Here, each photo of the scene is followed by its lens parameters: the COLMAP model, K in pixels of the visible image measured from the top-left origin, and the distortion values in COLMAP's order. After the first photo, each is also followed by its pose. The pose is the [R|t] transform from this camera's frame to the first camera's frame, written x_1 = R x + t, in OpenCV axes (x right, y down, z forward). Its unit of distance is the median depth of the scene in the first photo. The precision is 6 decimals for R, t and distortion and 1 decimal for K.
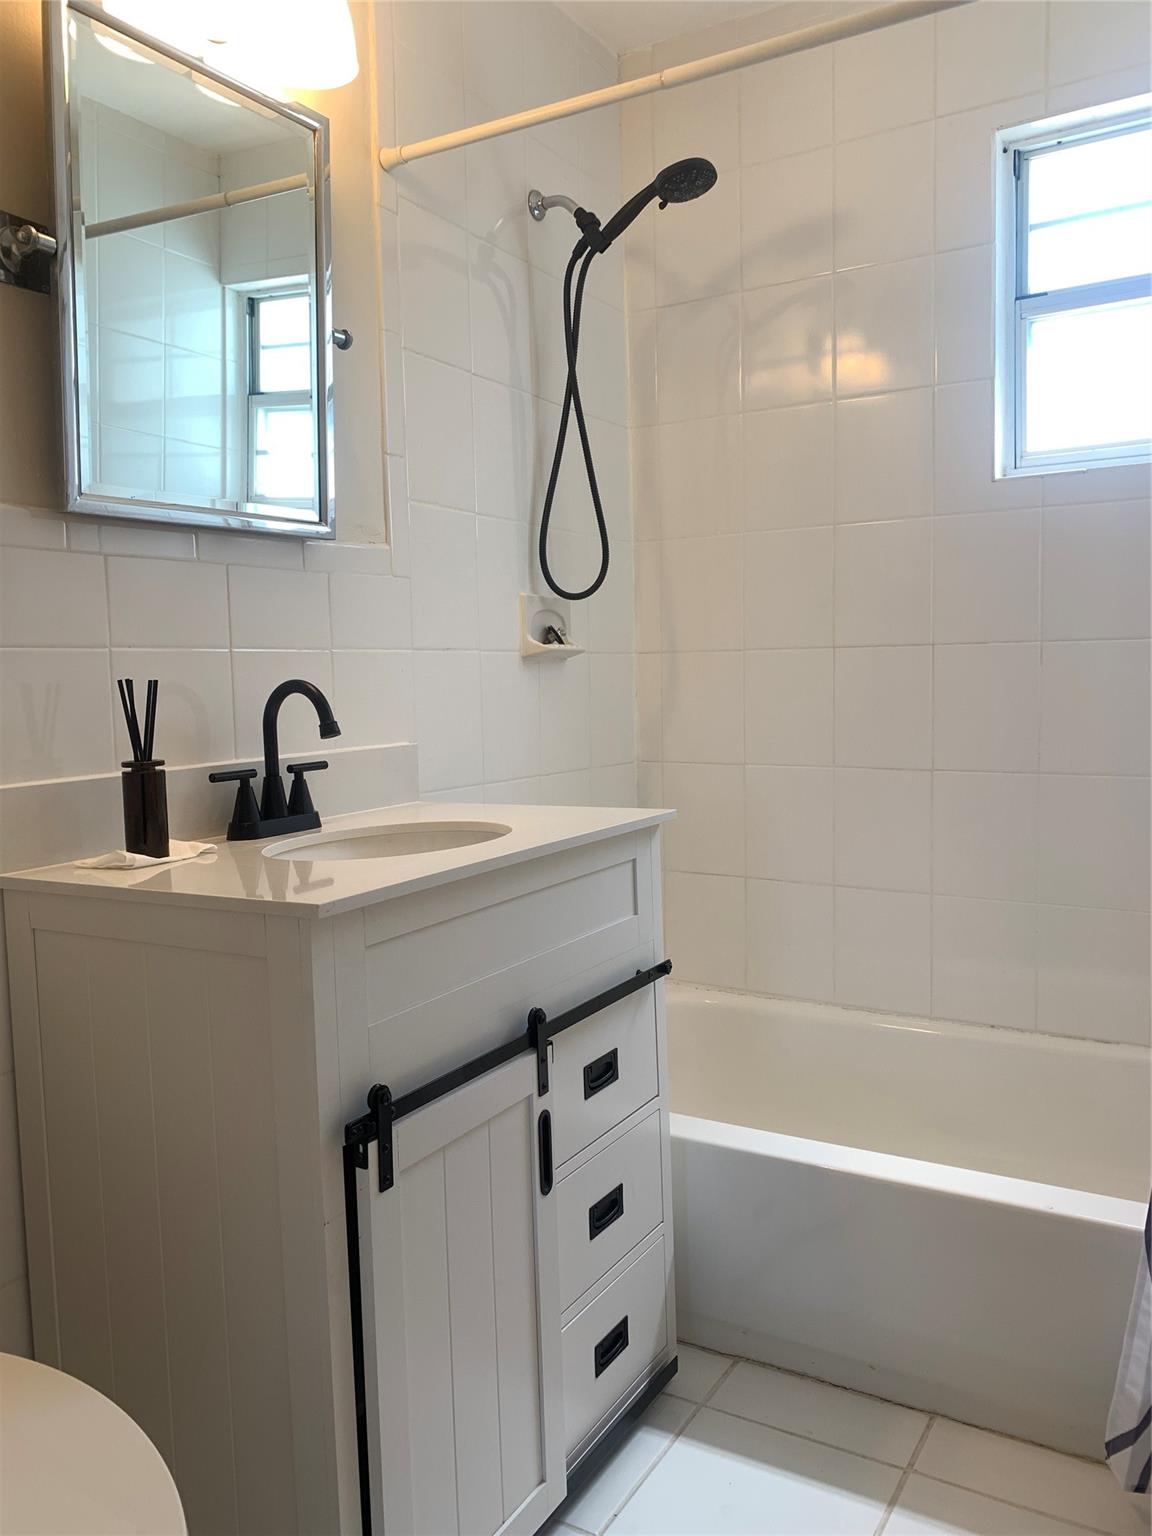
lens RADIAL K [[1169.4, 0, 556.1], [0, 1169.4, 822.4], [0, 0, 1]] dist [0.026497, -0.043570]
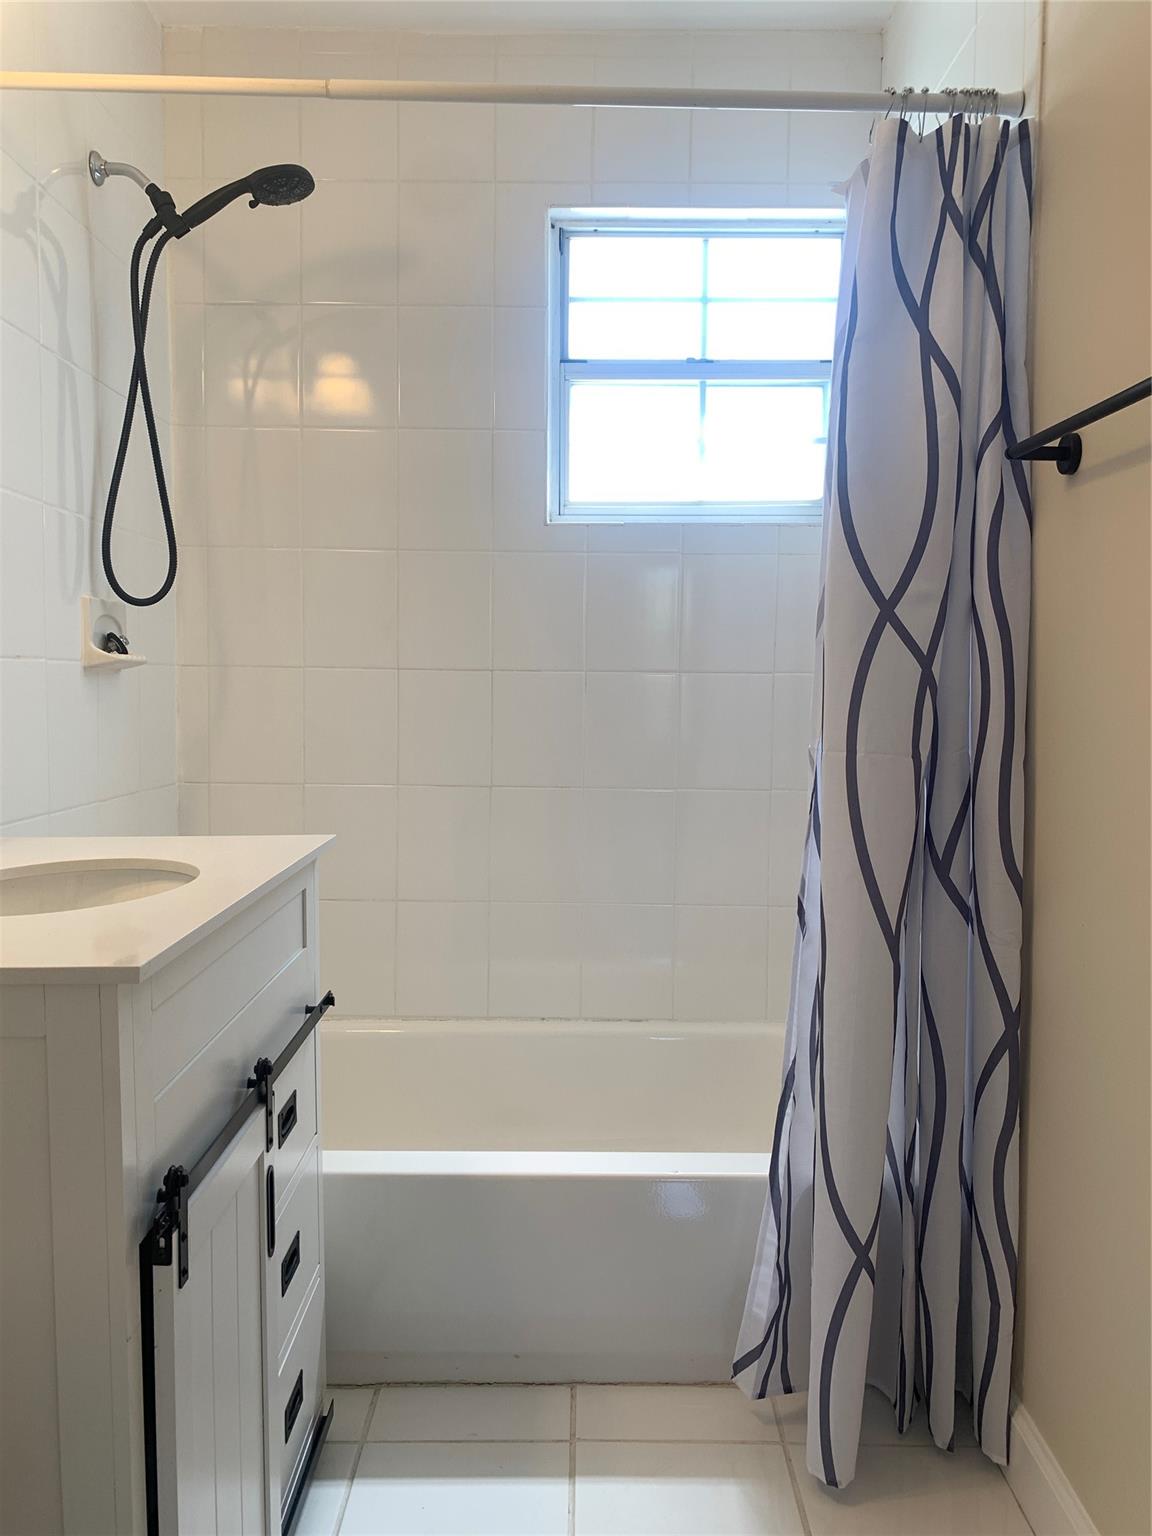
lens RADIAL K [[1169.4, 0, 583.9], [0, 1169.4, 815.6], [0, 0, 1]] dist [0.026497, -0.043570]
pose [[0.855731, -0.030532, 0.516520, -0.181071], [0.038759, 0.999235, -0.005146, -0.010344], [-0.515968, 0.024424, 0.856260, 0.049541]]
